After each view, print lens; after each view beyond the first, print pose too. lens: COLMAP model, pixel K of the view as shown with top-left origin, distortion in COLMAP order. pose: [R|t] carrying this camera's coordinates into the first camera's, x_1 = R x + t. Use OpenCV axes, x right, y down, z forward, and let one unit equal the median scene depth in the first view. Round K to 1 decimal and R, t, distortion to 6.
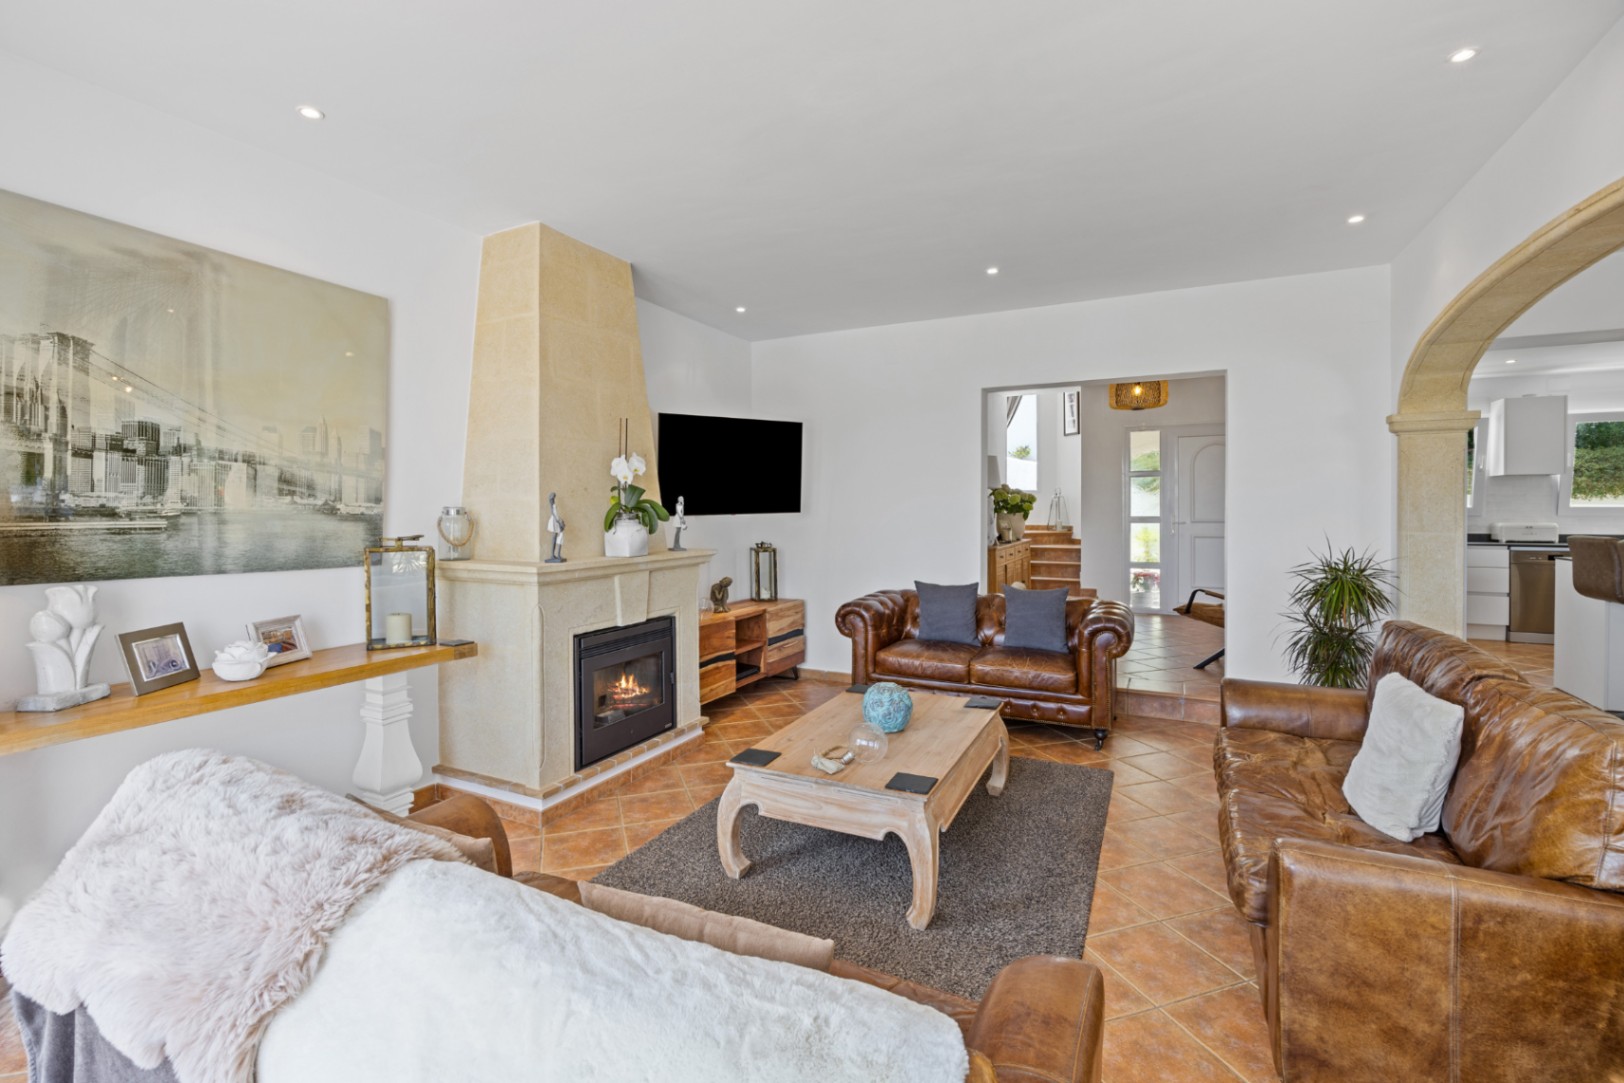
lens RADIAL K [[721.5, 0, 796.1], [0, 721.5, 508.9], [0, 0, 1]] dist [-0.010166, 0.000962]
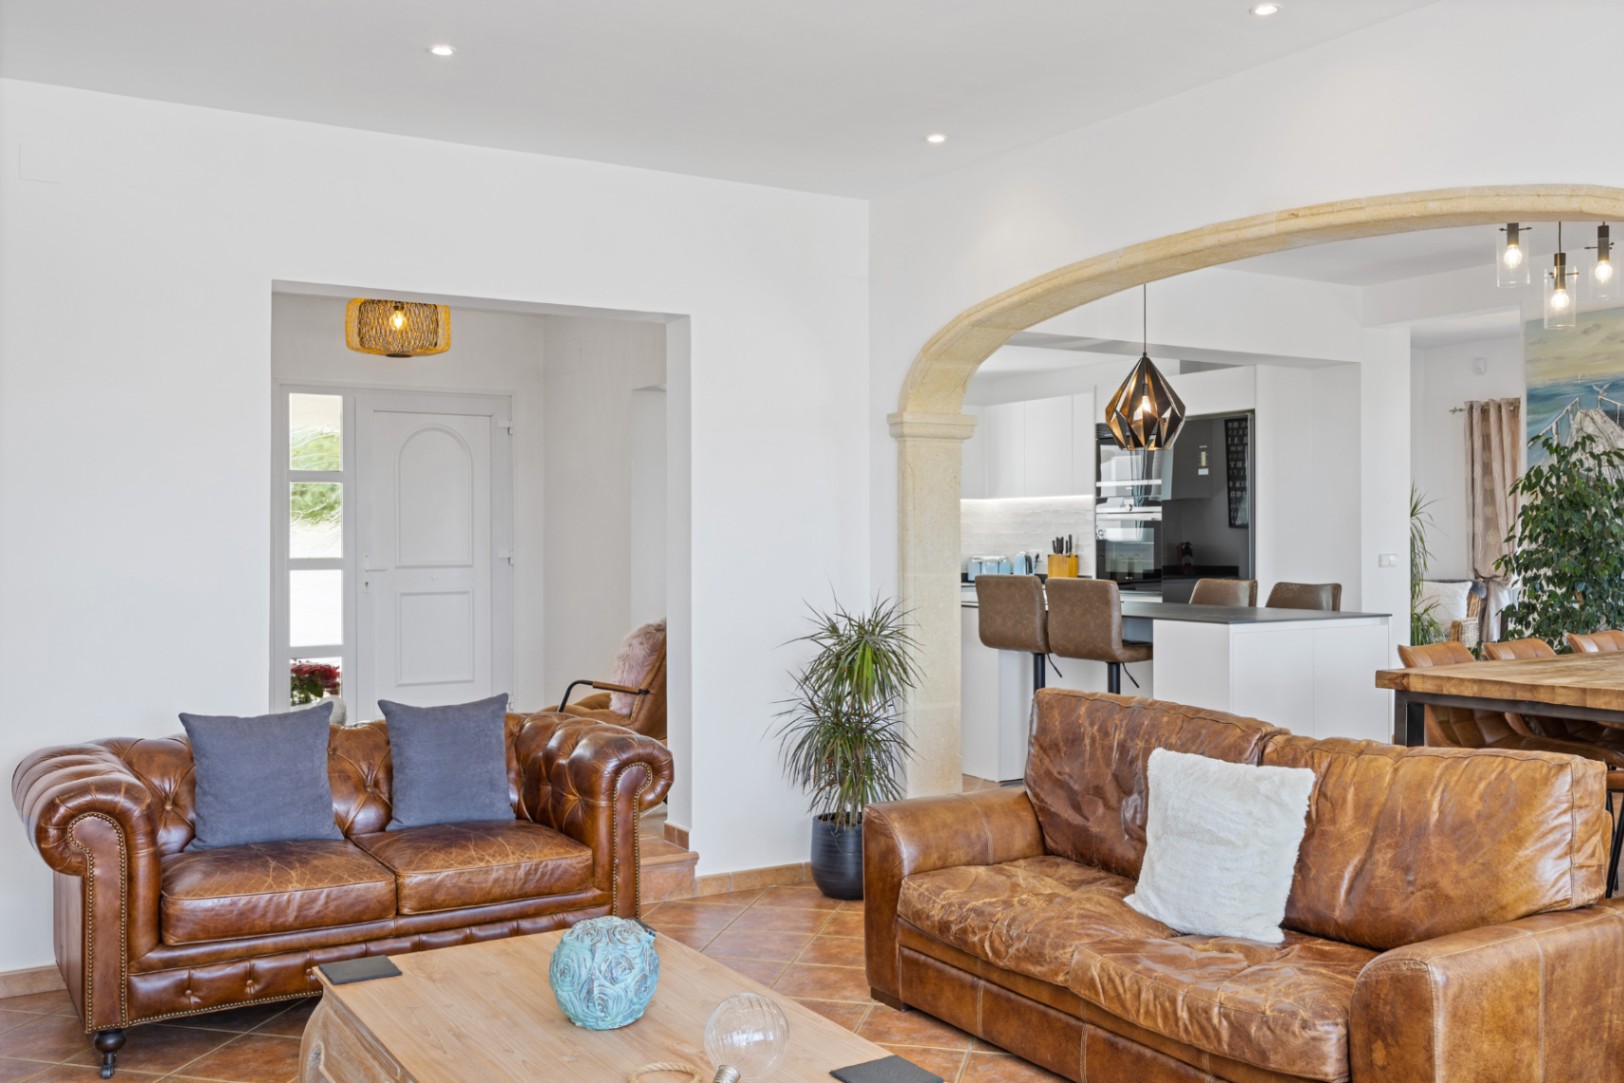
lens RADIAL K [[1446.1, 0, 809.6], [0, 1446.1, 538.9], [0, 0, 1]] dist [0.003738, 0.004598]
pose [[0.520299, 0.003323, 0.853978, -0.453892], [0.000367, 0.999991, -0.004115, 0.003063], [-0.853984, 0.002454, 0.520293, 0.313899]]
